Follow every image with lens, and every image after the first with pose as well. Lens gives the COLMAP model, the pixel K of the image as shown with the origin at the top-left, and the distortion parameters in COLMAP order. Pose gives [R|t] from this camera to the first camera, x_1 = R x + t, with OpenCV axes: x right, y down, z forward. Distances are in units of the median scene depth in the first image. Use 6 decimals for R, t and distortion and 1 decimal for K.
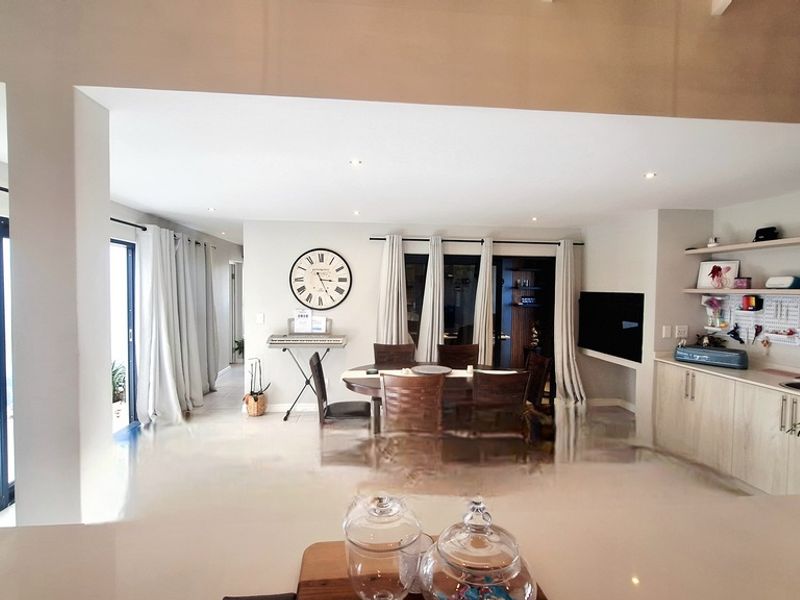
lens RADIAL K [[428.3, 0, 397.7], [0, 428.3, 303.4], [0, 0, 1]] dist [-0.016433, 0.001034]
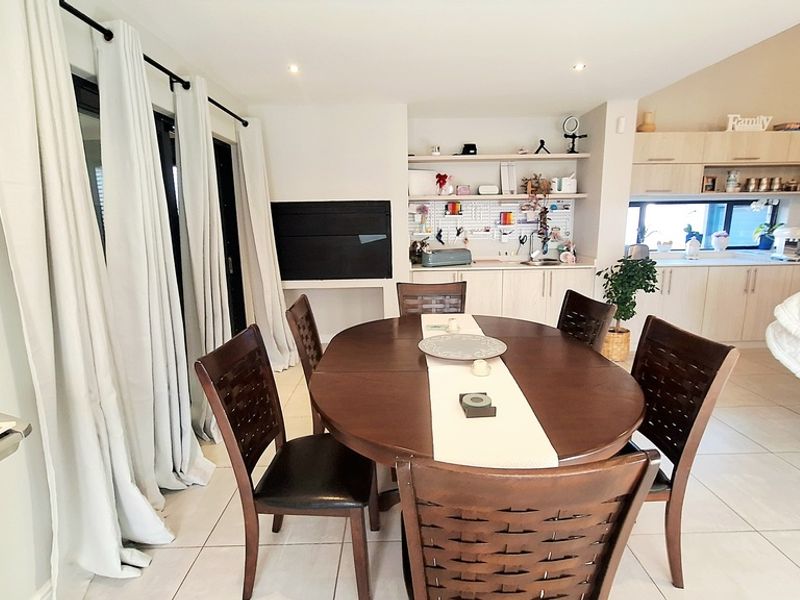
lens RADIAL K [[428.3, 0, 397.7], [0, 428.3, 303.4], [0, 0, 1]] dist [-0.016433, 0.001034]
pose [[0.068606, -0.204292, 0.976503, -0.338967], [0.053318, 0.978161, 0.200893, 0.008009], [-0.996218, 0.038283, 0.078000, 0.910337]]
